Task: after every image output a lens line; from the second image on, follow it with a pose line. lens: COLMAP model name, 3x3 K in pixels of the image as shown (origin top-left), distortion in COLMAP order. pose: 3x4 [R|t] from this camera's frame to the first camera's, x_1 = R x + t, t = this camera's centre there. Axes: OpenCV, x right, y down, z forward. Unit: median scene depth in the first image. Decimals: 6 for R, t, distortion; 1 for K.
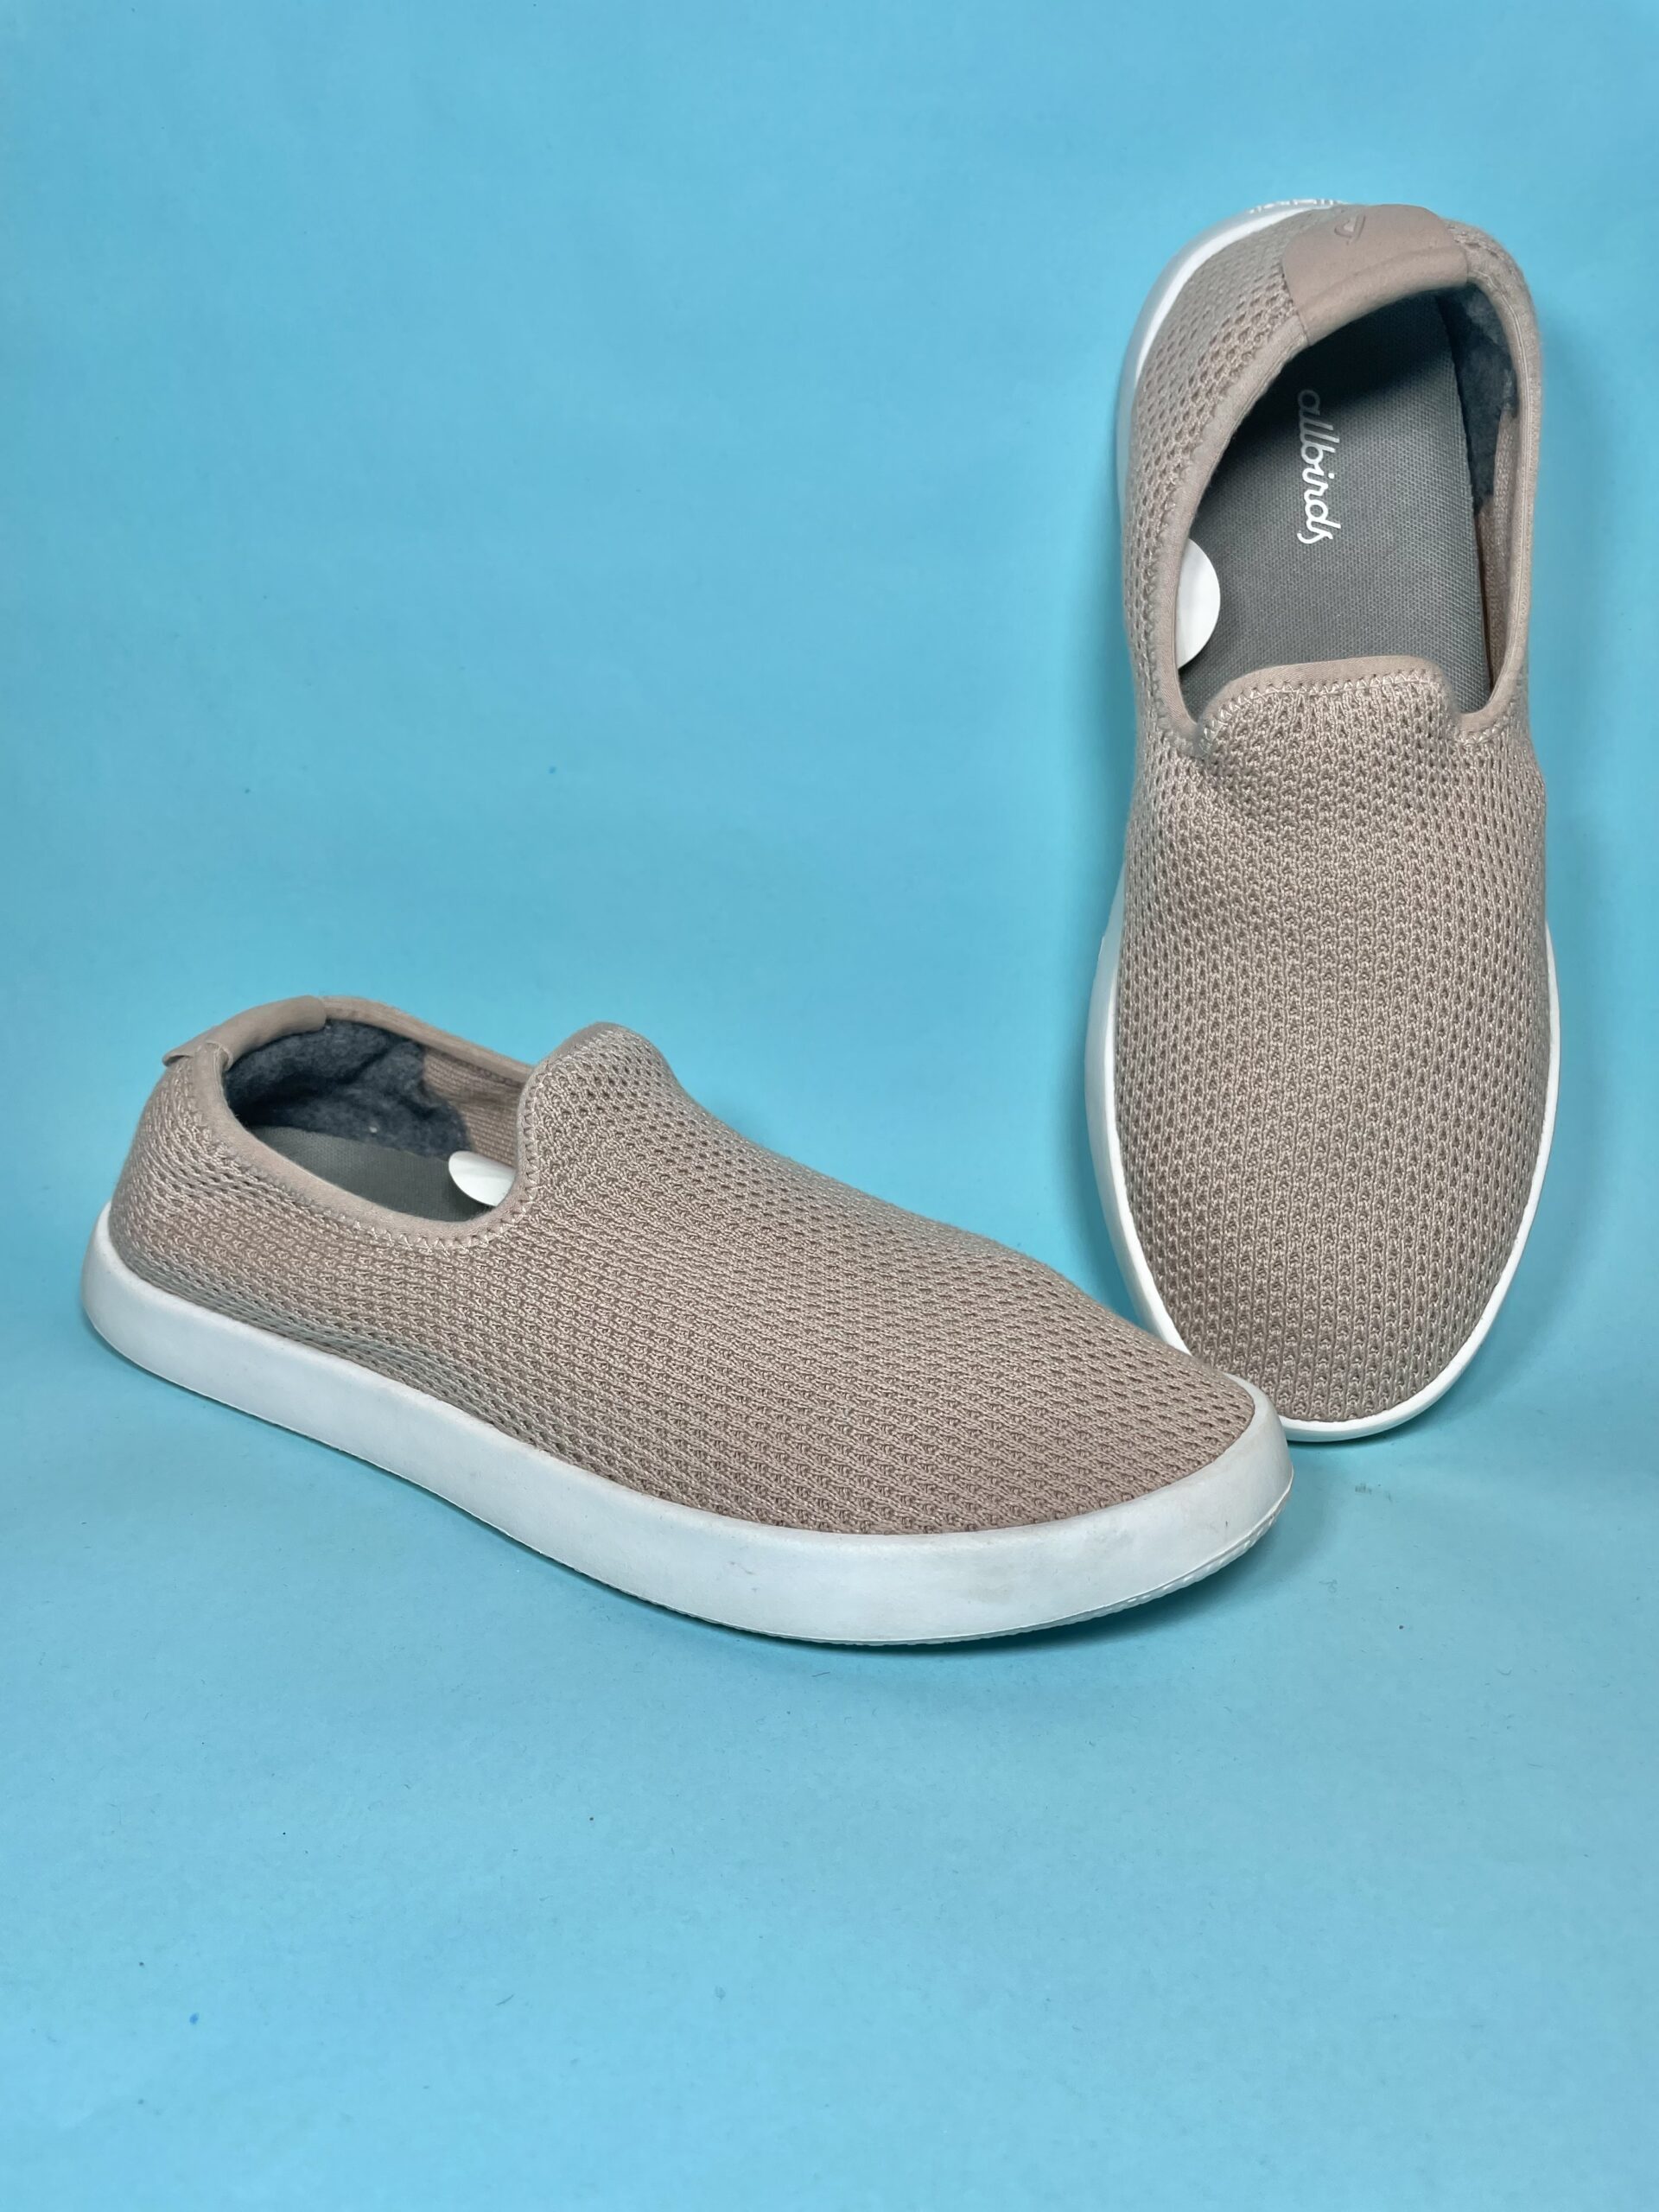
lens RADIAL K [[1680.9, 0, 830.6], [0, 1680.9, 1099.4], [0, 0, 1]] dist [-0.012654, -0.012670]
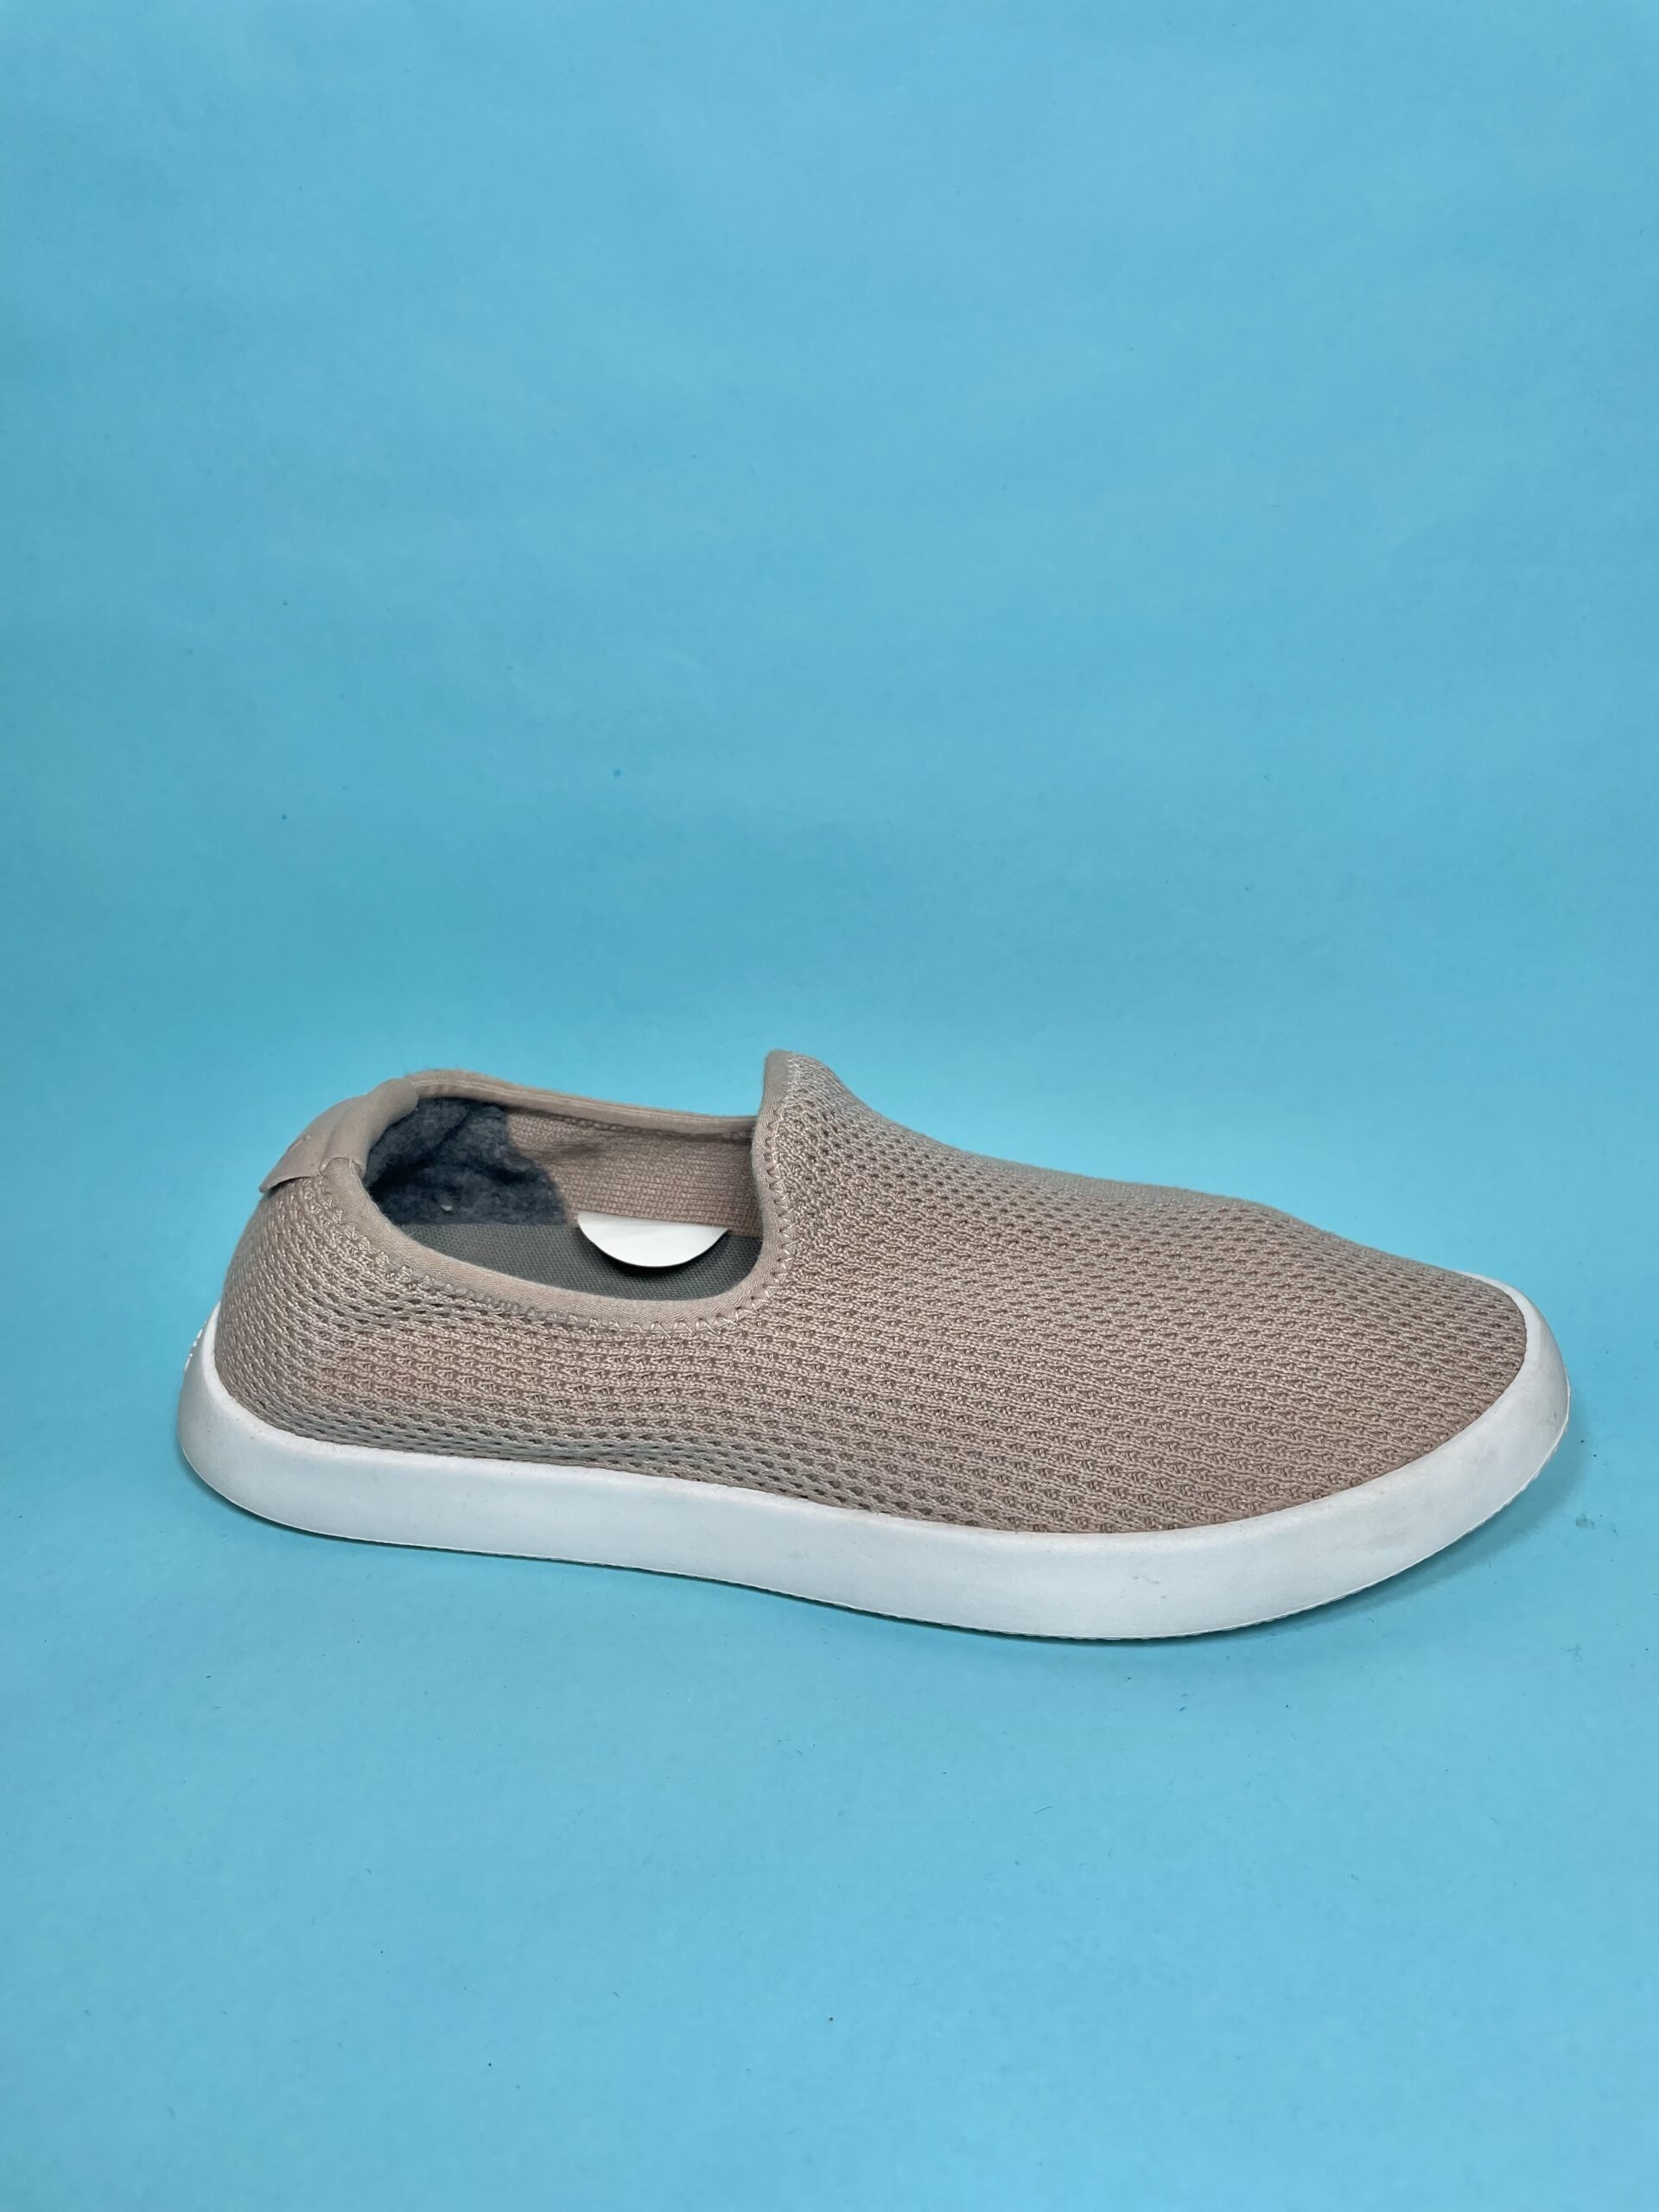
lens RADIAL K [[1680.9, 0, 838.4], [0, 1680.9, 1102.8], [0, 0, 1]] dist [-0.012654, -0.012670]
pose [[0.951436, -0.197315, 0.236295, -0.292330], [0.182724, 0.979709, 0.082360, -0.077785], [-0.247751, -0.035183, 0.968185, 0.079162]]
